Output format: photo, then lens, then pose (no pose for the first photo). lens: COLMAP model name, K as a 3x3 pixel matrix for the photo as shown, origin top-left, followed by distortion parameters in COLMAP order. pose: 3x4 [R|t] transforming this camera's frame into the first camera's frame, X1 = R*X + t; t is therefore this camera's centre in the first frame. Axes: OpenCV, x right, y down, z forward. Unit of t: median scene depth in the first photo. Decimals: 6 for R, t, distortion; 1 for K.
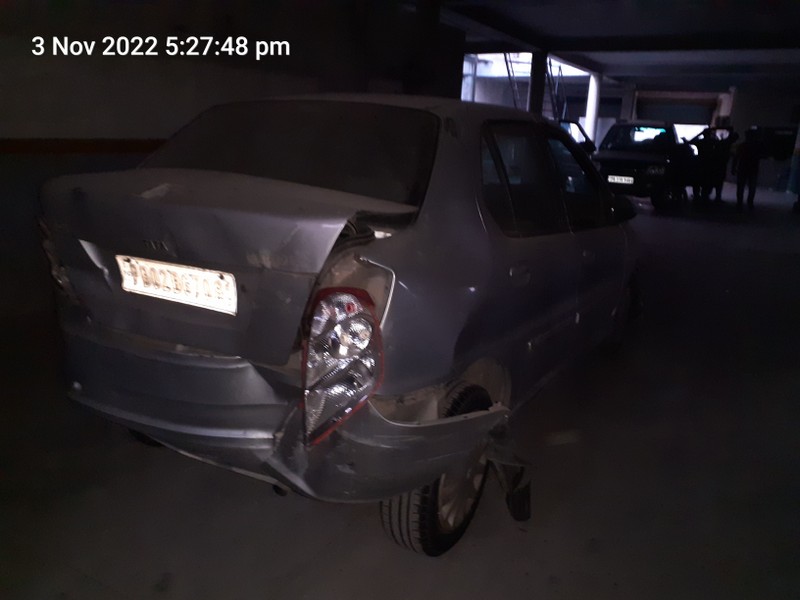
lens RADIAL K [[641.7, 0, 400.0], [0, 641.7, 300.0], [0, 0, 1]] dist [-0.003109, -0.011232]
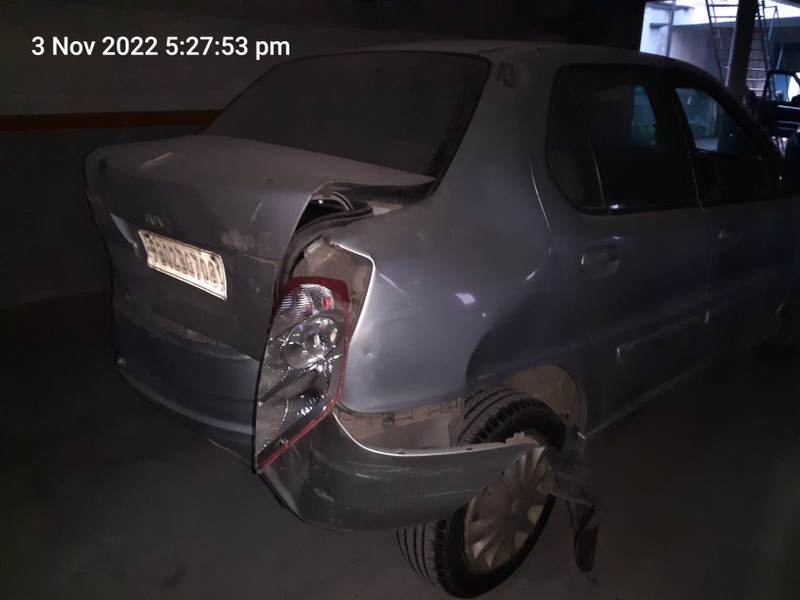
lens RADIAL K [[641.7, 0, 400.0], [0, 641.7, 300.0], [0, 0, 1]] dist [-0.003109, -0.011232]
pose [[0.957720, 0.049650, -0.283384, 0.198446], [-0.035718, 0.997895, 0.054125, -0.031492], [0.285475, -0.041714, 0.957478, 0.203633]]
